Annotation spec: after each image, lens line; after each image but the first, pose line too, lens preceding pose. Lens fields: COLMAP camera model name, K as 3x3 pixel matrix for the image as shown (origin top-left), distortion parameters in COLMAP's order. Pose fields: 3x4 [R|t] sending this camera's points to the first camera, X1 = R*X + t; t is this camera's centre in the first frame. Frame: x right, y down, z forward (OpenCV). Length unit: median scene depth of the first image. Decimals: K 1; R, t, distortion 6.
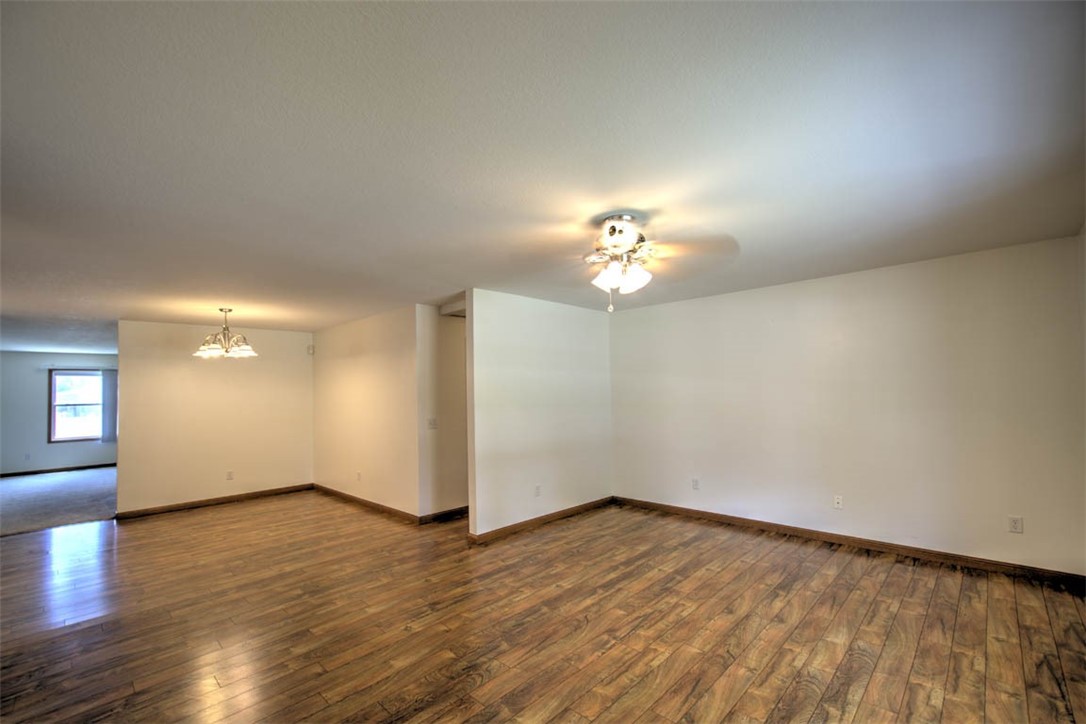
lens RADIAL K [[465.3, 0, 538.8], [0, 465.3, 375.3], [0, 0, 1]] dist [-0.000797, -0.007376]
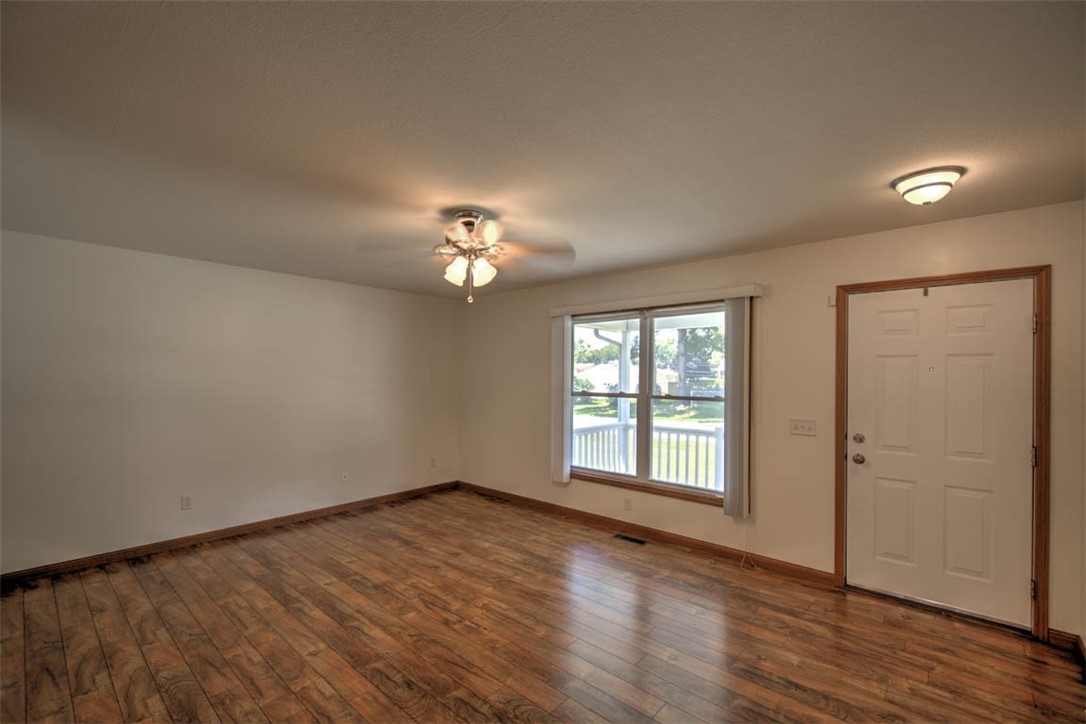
lens RADIAL K [[465.3, 0, 538.8], [0, 465.3, 375.3], [0, 0, 1]] dist [-0.000797, -0.007376]
pose [[-0.045893, 0.018915, 0.998767, -0.715694], [-0.033810, 0.999218, -0.020477, 0.030375], [-0.998374, -0.034708, -0.045217, 0.726316]]
